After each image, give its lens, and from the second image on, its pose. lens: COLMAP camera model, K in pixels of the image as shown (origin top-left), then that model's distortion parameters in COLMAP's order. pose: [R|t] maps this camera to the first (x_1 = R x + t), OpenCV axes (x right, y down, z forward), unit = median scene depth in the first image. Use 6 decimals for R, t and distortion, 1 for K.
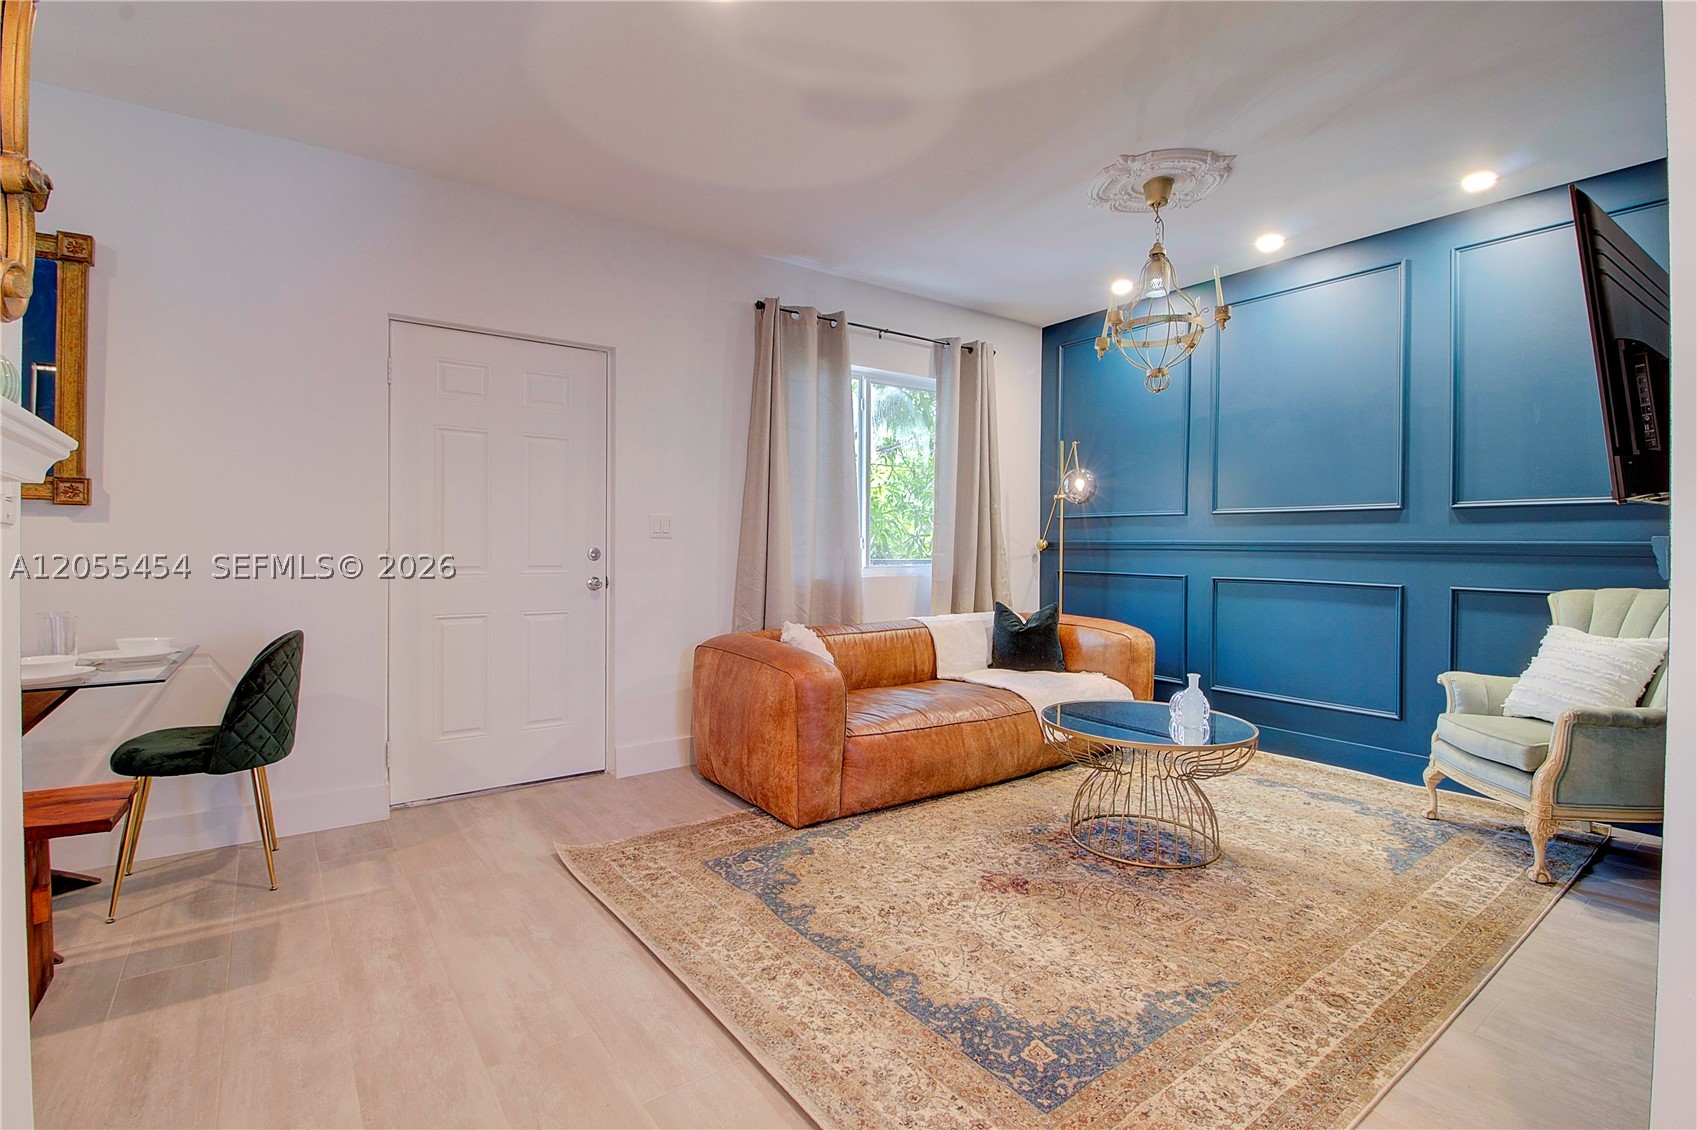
lens RADIAL K [[782.0, 0, 853.0], [0, 782.0, 550.1], [0, 0, 1]] dist [-0.001548, -0.011054]
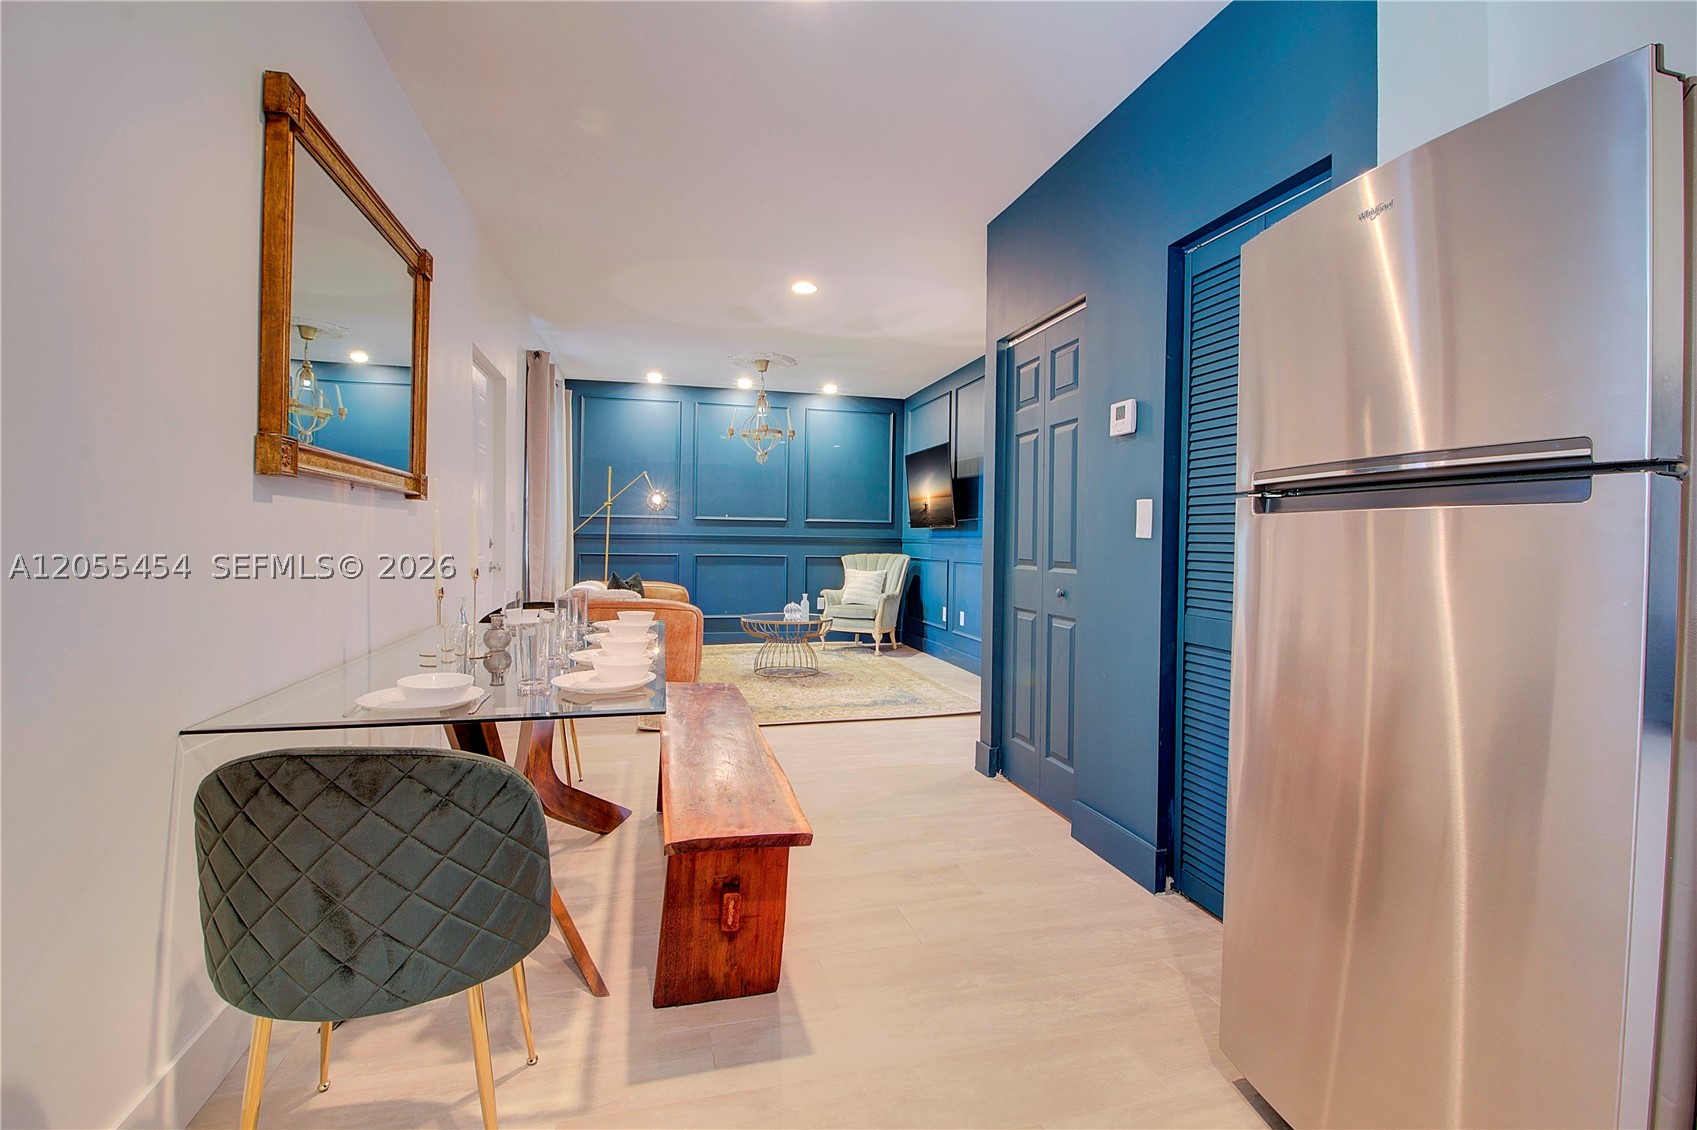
lens RADIAL K [[782.0, 0, 851.5], [0, 782.0, 549.8], [0, 0, 1]] dist [-0.001548, -0.011054]
pose [[0.373674, -0.012508, 0.927476, -1.725460], [-0.002914, 0.999888, 0.014658, -0.005514], [-0.927555, -0.008181, 0.373596, 0.014516]]
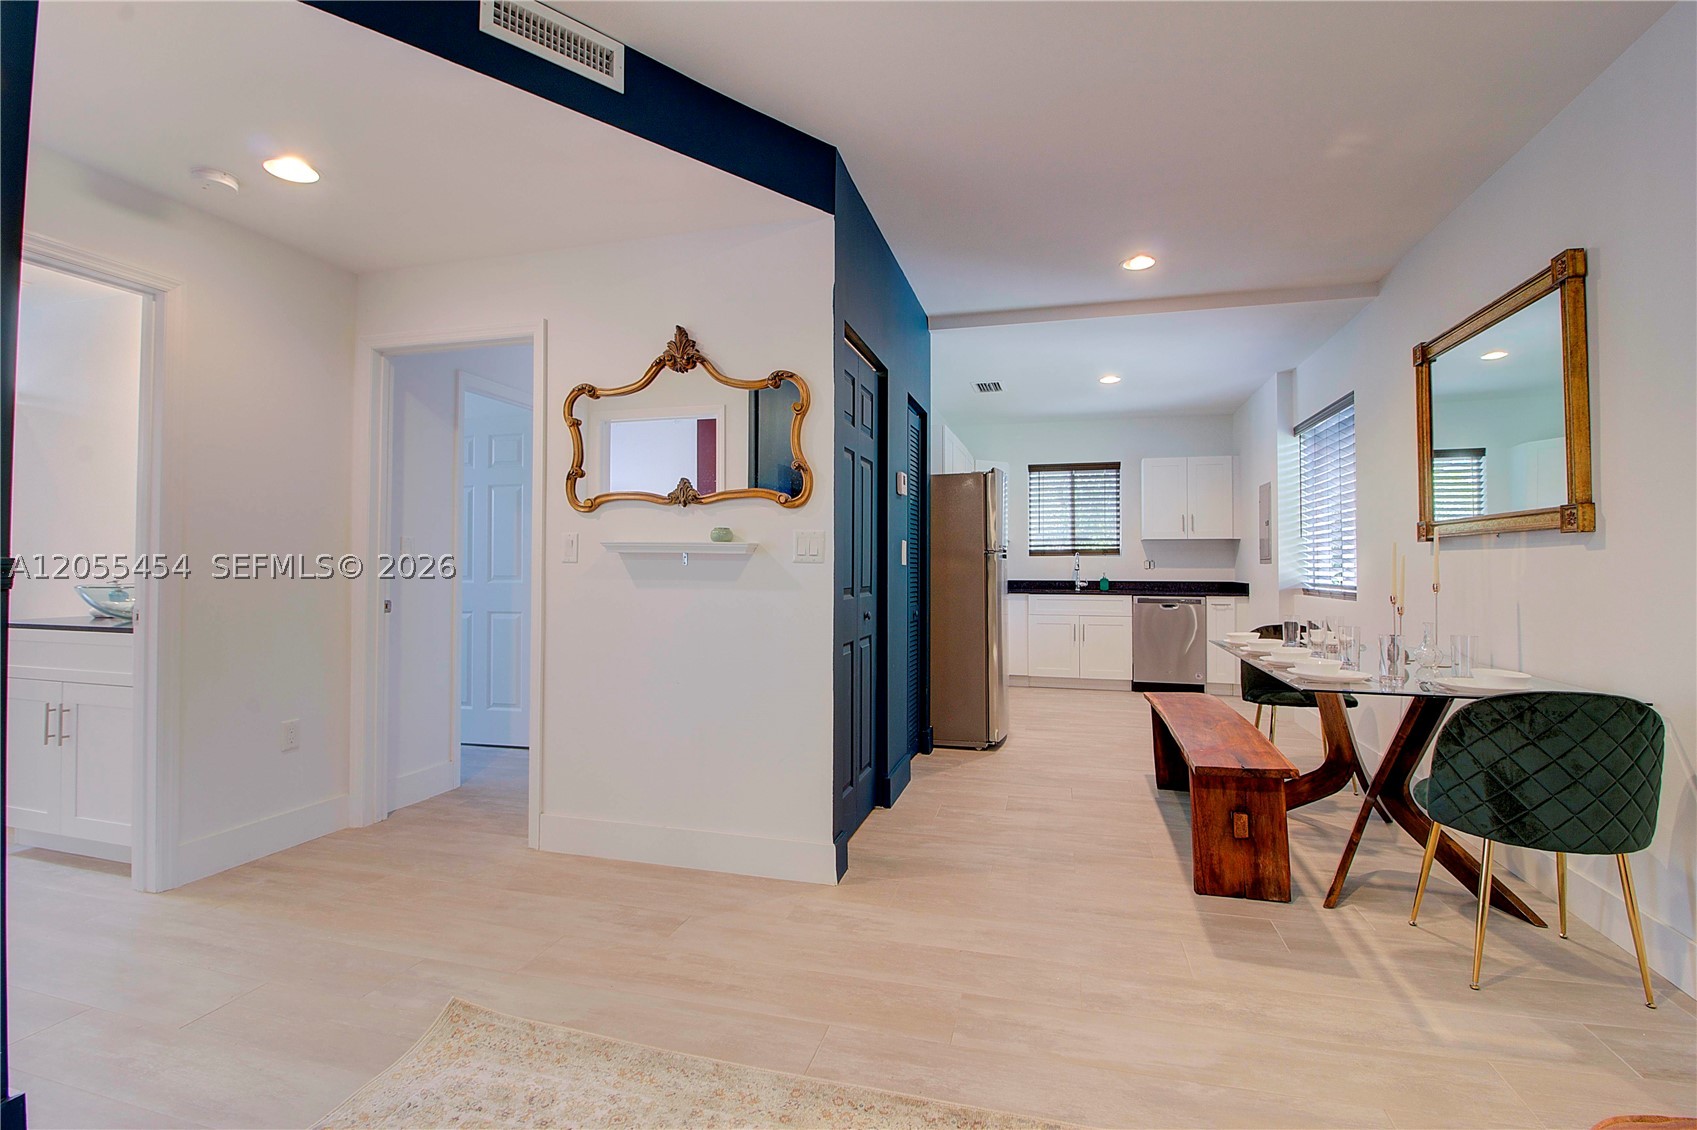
lens RADIAL K [[782.0, 0, 851.7], [0, 782.0, 550.3], [0, 0, 1]] dist [-0.001548, -0.011054]
pose [[-0.784492, -0.019788, -0.619823, 0.274662], [-0.012266, 0.999790, -0.016394, -0.009392], [0.620017, -0.005259, -0.784571, 1.138477]]
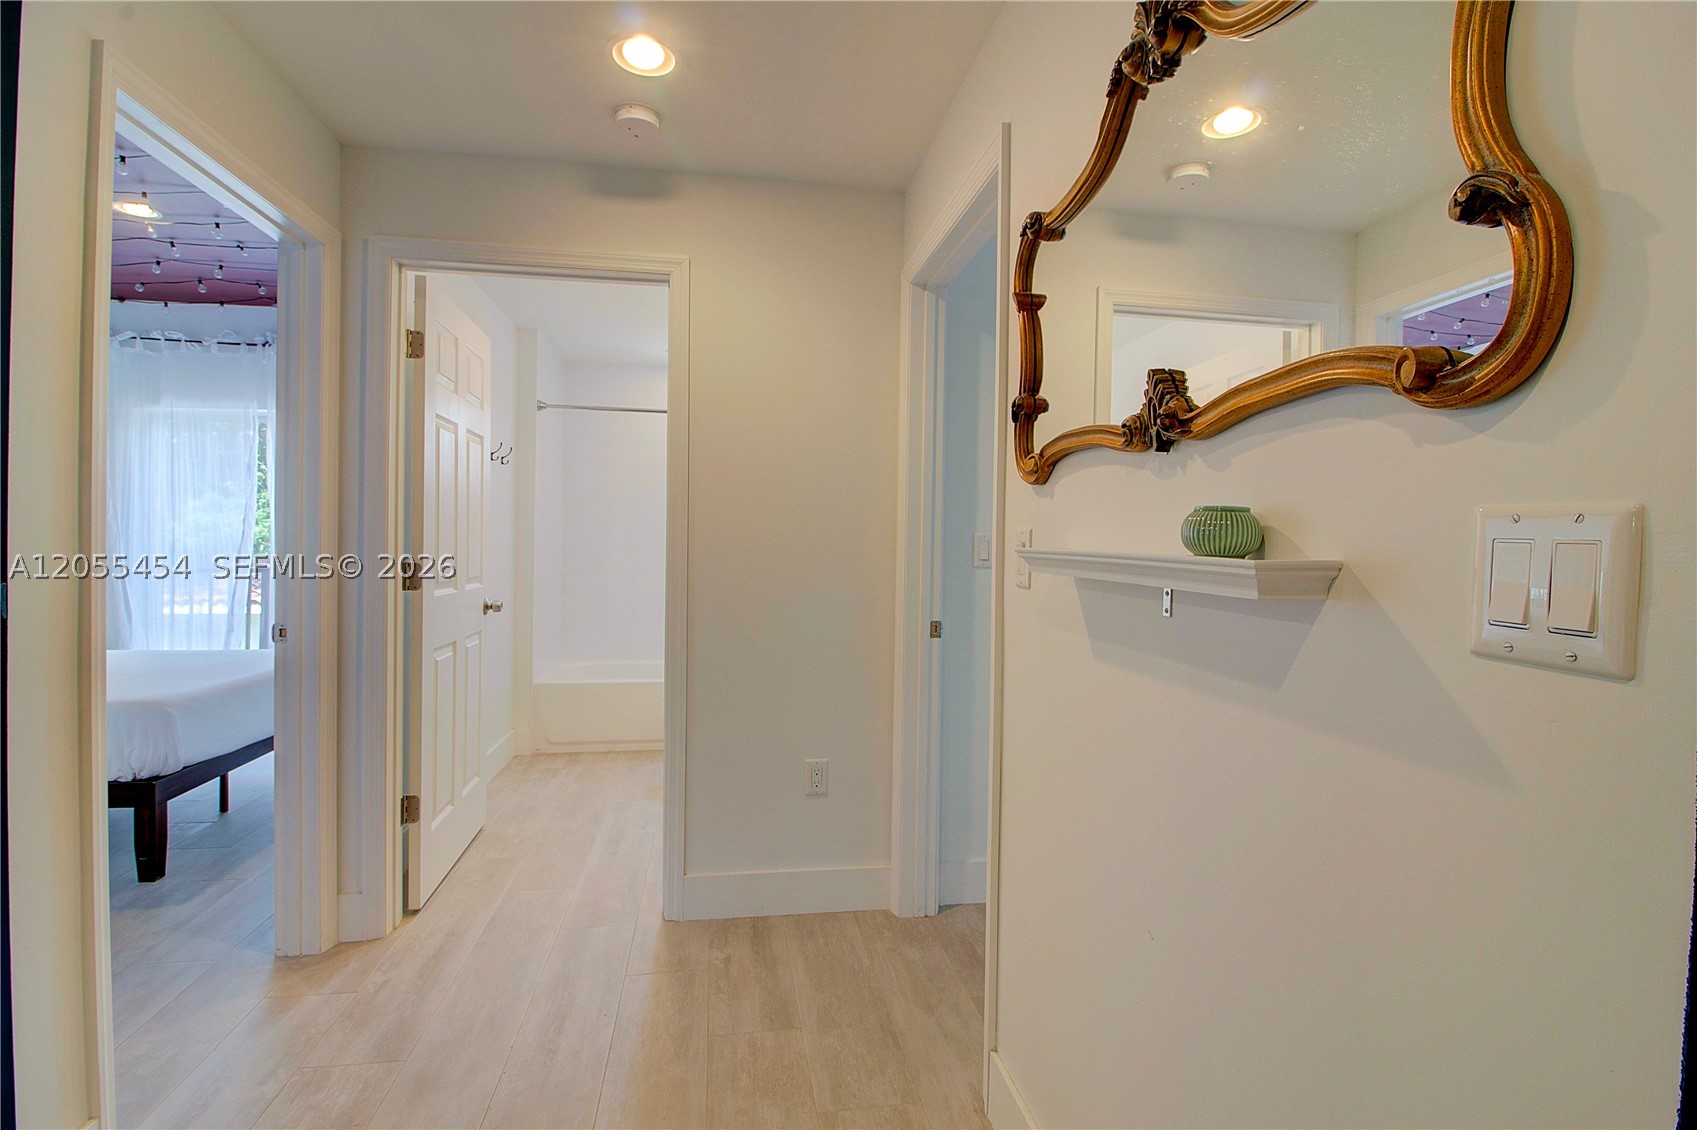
lens RADIAL K [[782.0, 0, 853.6], [0, 782.0, 551.2], [0, 0, 1]] dist [-0.001548, -0.011054]
pose [[-0.894368, -0.021970, 0.446791, -0.249292], [-0.014589, 0.999694, 0.019953, -0.040754], [-0.447093, 0.011327, -0.894416, 0.556334]]
